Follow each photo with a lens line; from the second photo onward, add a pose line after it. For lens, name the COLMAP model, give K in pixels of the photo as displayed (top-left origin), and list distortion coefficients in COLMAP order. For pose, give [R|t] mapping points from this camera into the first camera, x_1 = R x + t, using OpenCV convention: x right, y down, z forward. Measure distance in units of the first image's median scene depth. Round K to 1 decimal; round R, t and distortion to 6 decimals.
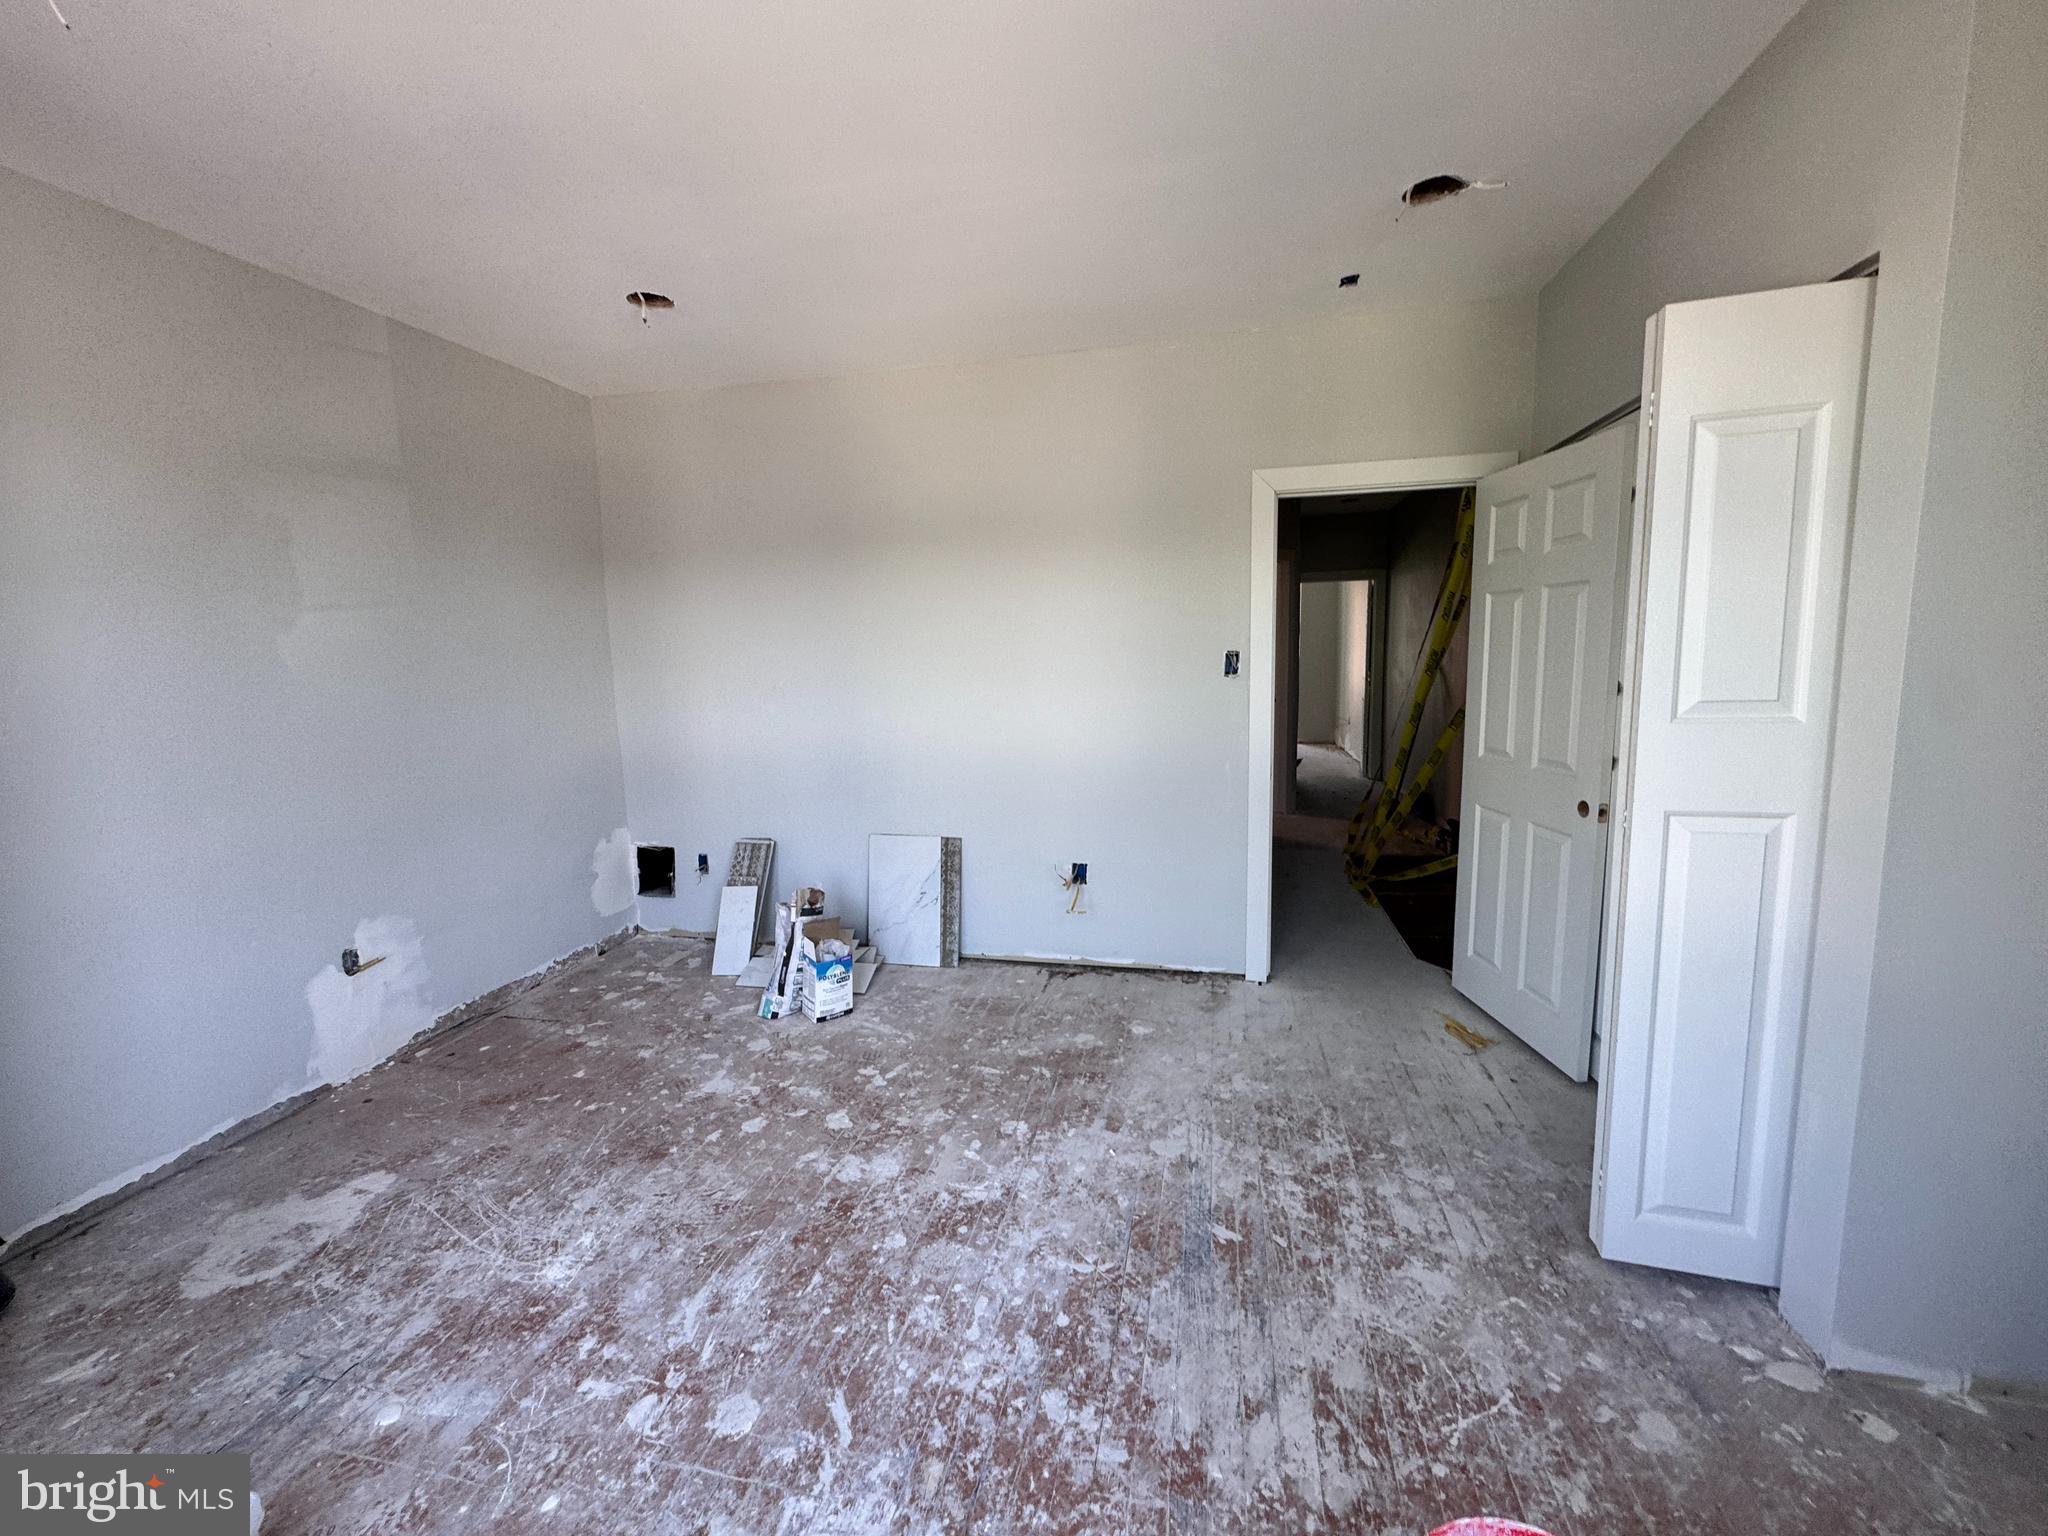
lens RADIAL K [[815.4, 0, 1020.1], [0, 815.4, 768.4], [0, 0, 1]] dist [-0.005366, 0.000264]
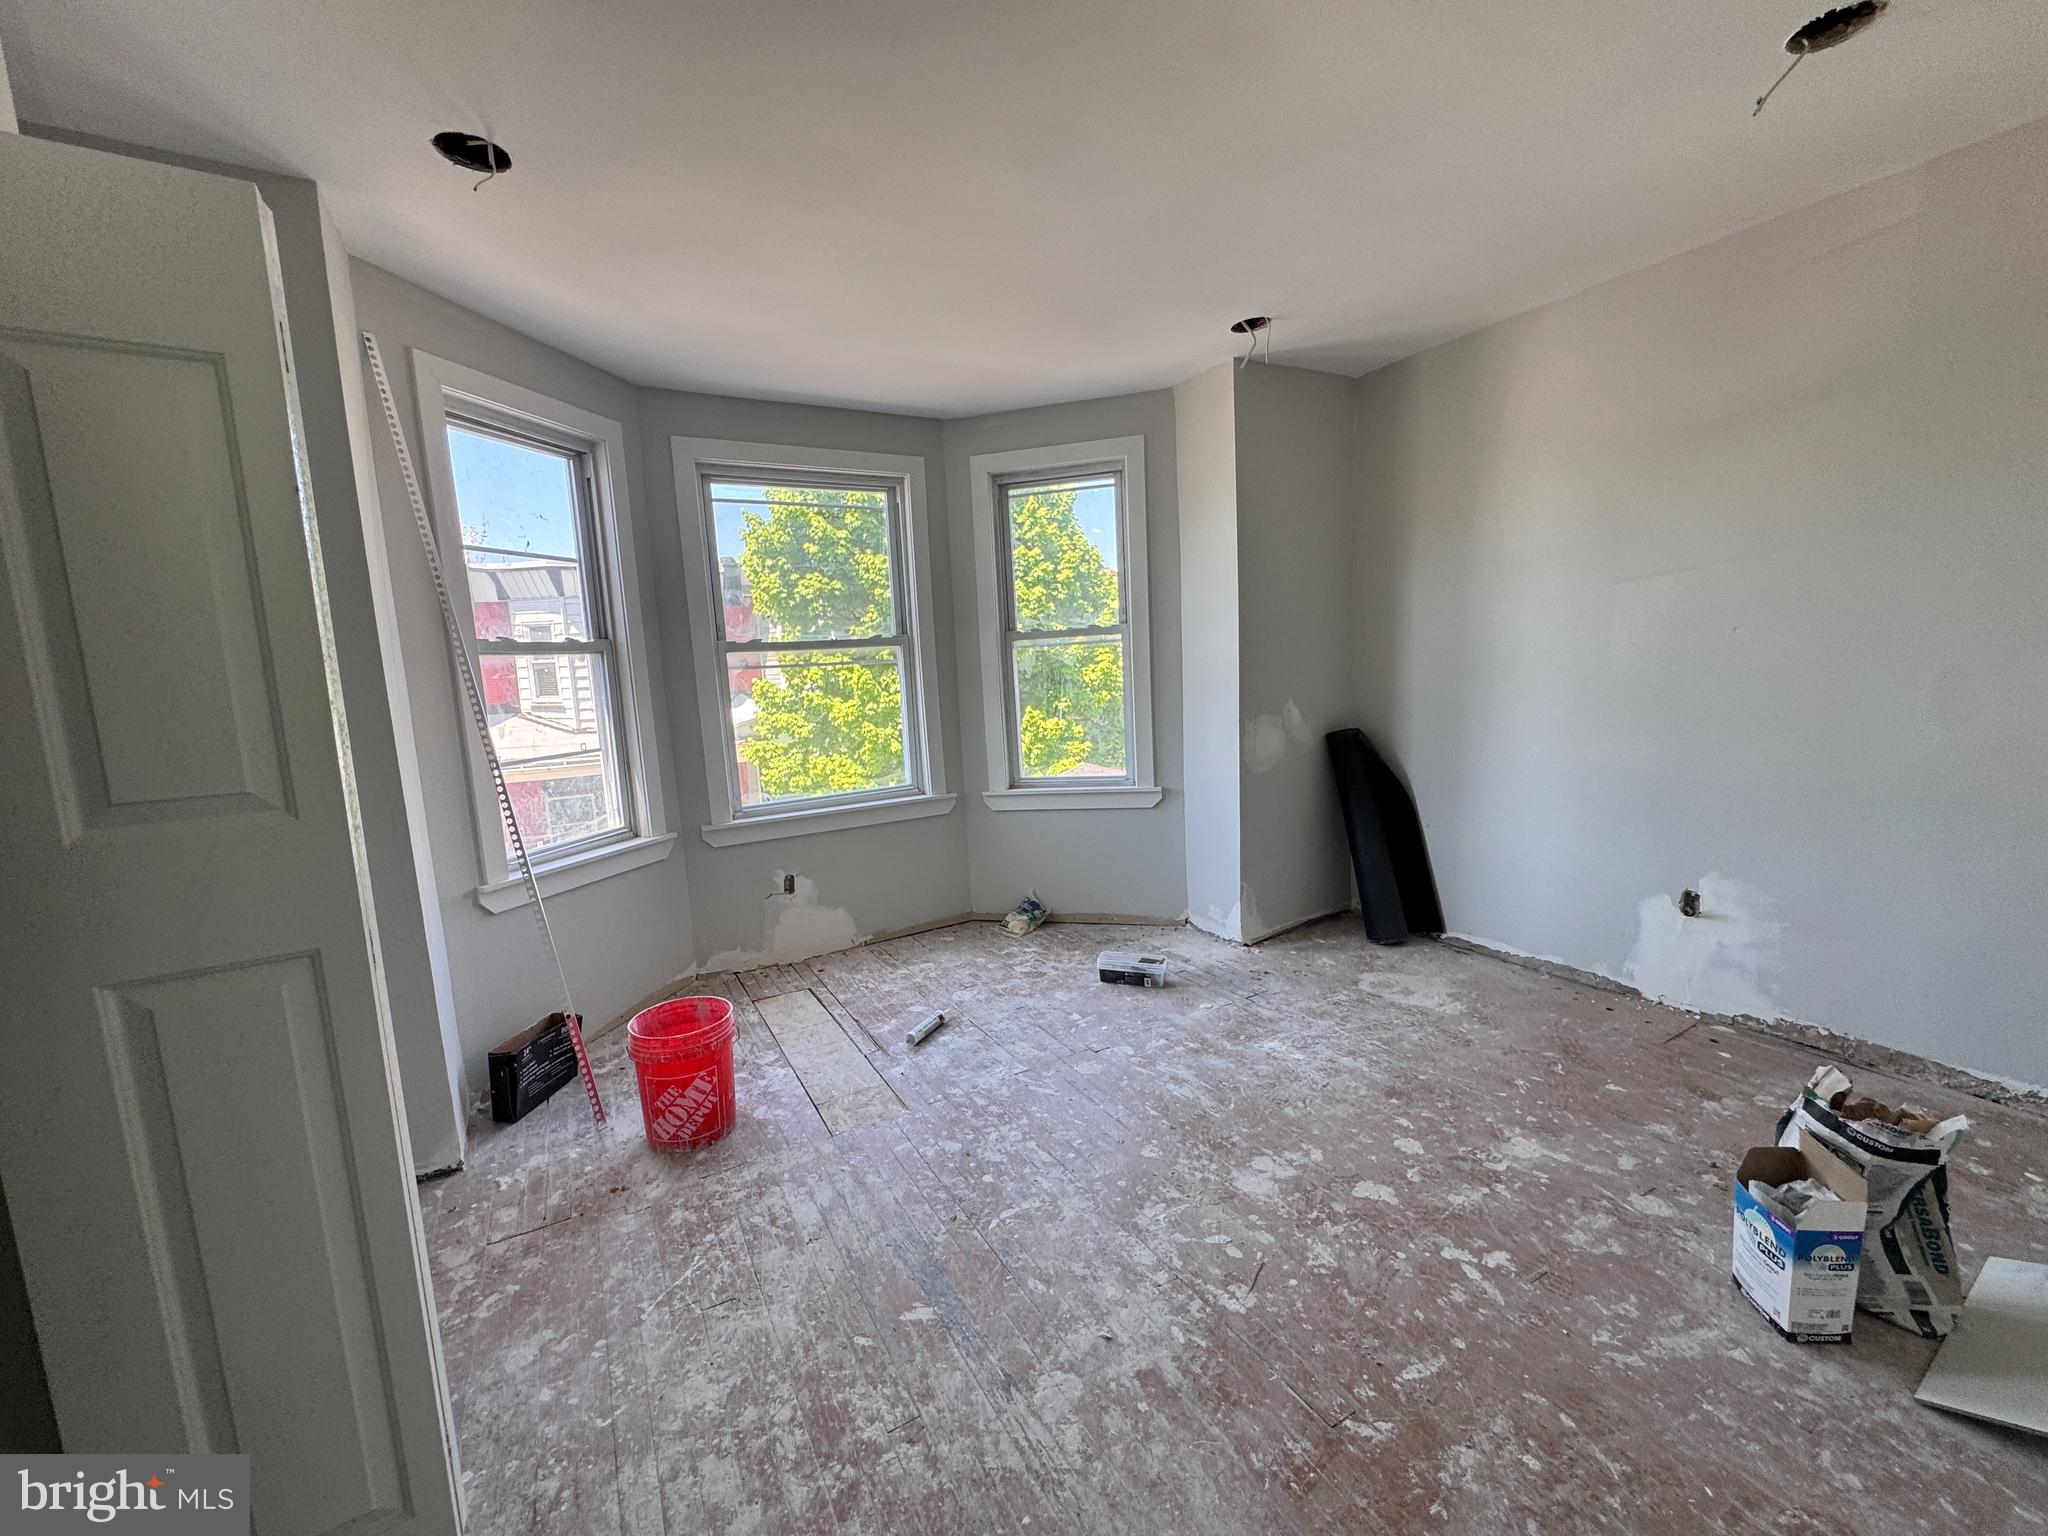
lens RADIAL K [[815.4, 0, 1020.1], [0, 815.4, 768.4], [0, 0, 1]] dist [-0.005366, 0.000264]
pose [[-0.731539, 0.152735, -0.664471, 0.613530], [-0.032864, 0.965553, 0.258124, -0.220695], [0.681007, 0.210665, -0.701320, 1.436498]]
